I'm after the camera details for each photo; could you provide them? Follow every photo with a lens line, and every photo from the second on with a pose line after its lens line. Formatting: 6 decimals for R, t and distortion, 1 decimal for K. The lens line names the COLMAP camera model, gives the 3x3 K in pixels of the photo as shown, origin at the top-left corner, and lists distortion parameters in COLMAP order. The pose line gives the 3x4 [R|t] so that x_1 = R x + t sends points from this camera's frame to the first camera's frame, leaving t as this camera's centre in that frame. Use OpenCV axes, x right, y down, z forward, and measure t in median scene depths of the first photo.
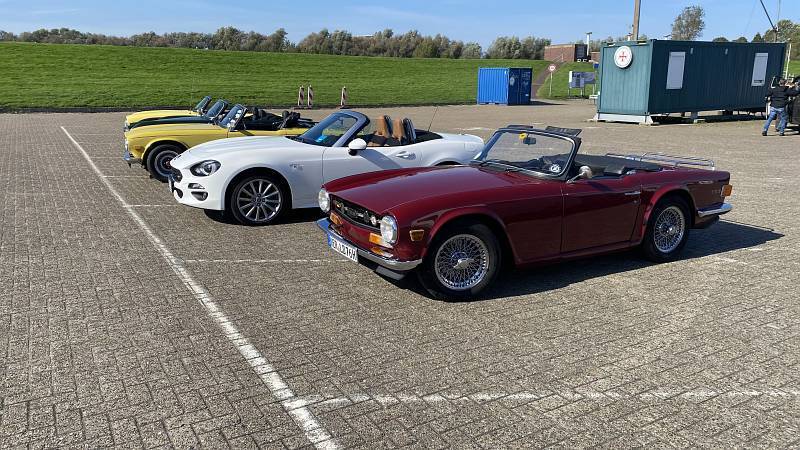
lens RADIAL K [[580.1, 0, 400.0], [0, 580.1, 225.0], [0, 0, 1]] dist [0.064141, -0.100192]
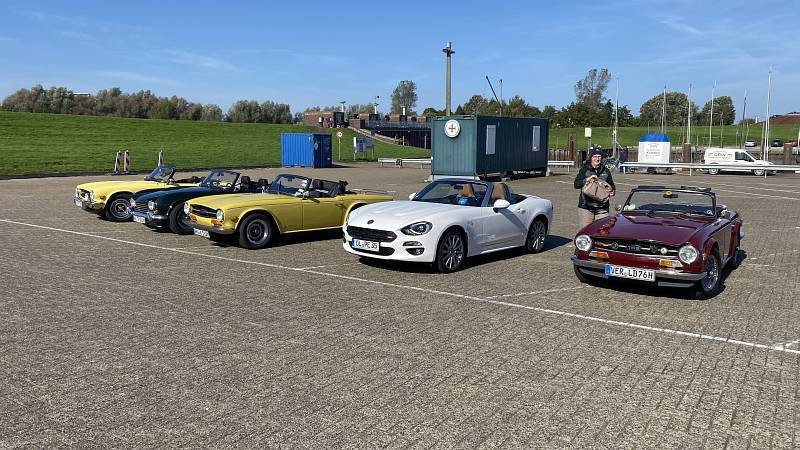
lens RADIAL K [[580.1, 0, 400.0], [0, 580.1, 225.0], [0, 0, 1]] dist [0.064141, -0.100192]
pose [[0.909209, -0.054255, 0.412790, -0.117565], [0.096478, 0.991941, -0.082125, -0.001254], [-0.405007, 0.114494, 0.907116, -0.010309]]
